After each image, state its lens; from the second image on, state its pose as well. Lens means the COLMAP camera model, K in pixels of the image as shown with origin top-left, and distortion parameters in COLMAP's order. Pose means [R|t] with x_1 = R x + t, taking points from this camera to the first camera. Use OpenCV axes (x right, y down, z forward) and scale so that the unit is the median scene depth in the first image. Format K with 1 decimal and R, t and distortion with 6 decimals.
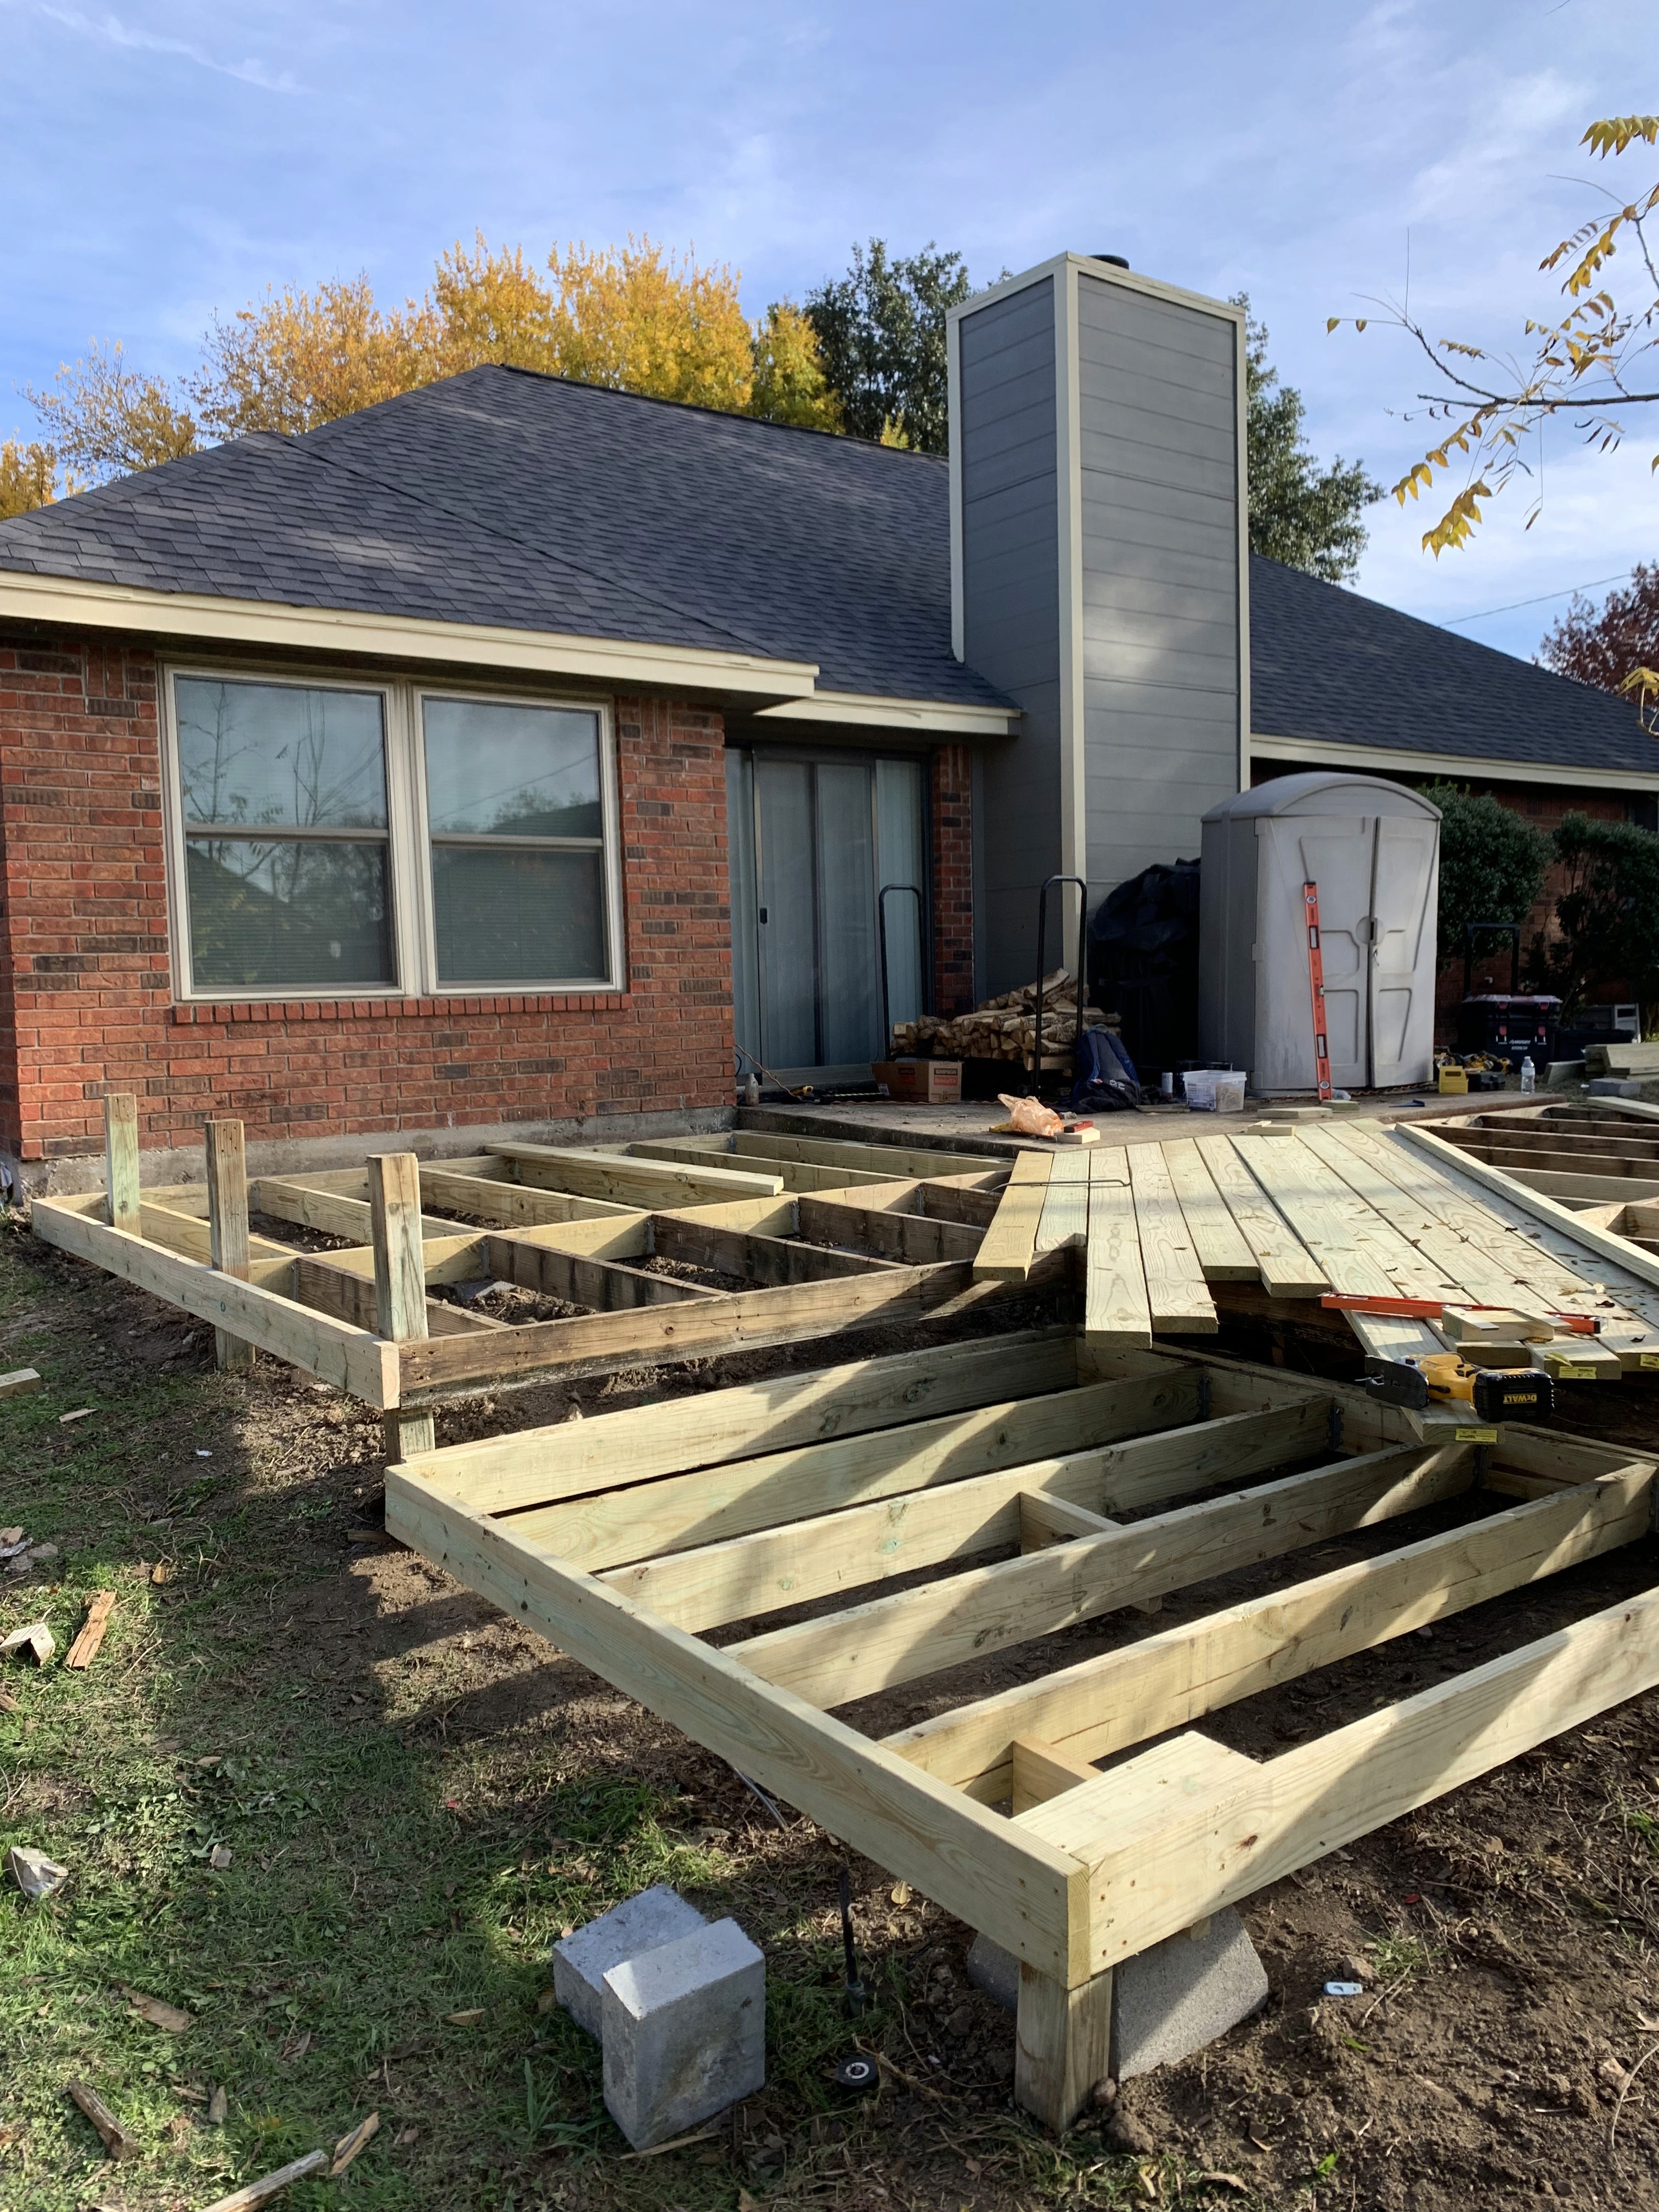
lens RADIAL K [[1706.1, 0, 843.2], [0, 1706.1, 1099.1], [0, 0, 1]] dist [0.002463, 0.008128]
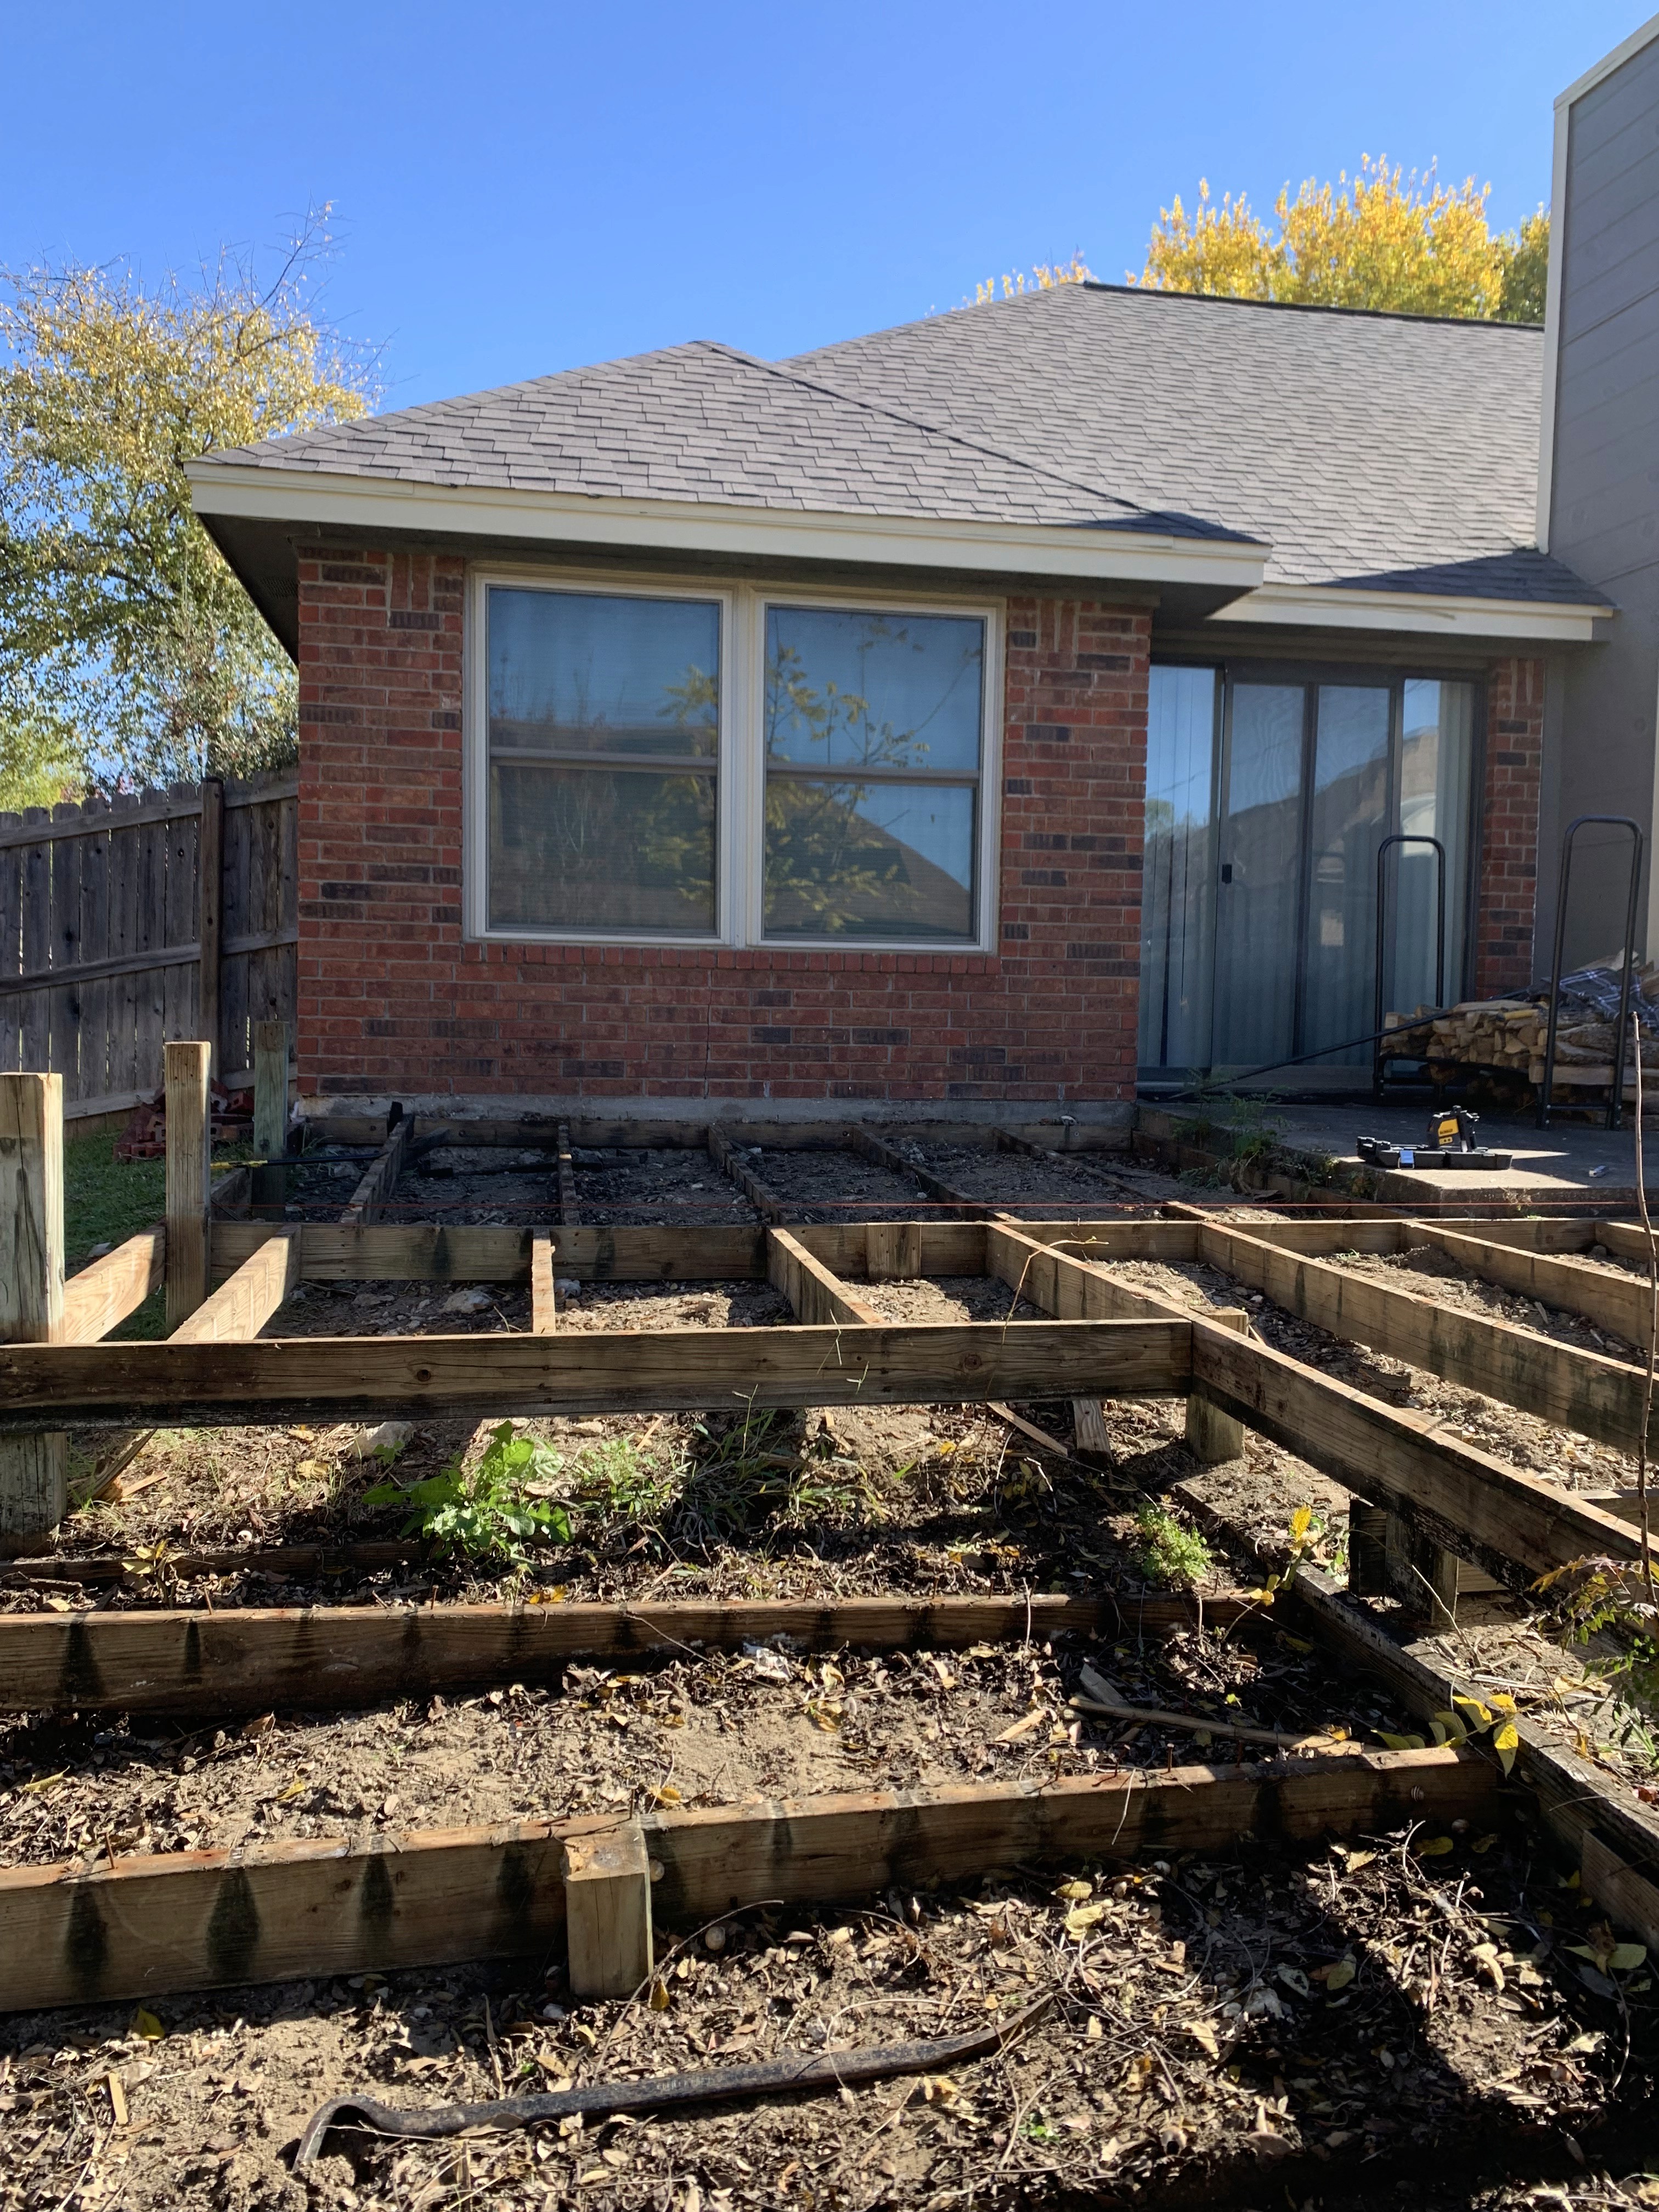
lens RADIAL K [[1706.1, 0, 837.7], [0, 1706.1, 1100.0], [0, 0, 1]] dist [0.002463, 0.008128]
pose [[0.895793, 0.074048, -0.438260, 0.172345], [-0.073344, 0.997134, 0.018560, -0.001306], [0.438379, 0.015517, 0.898656, 0.218341]]
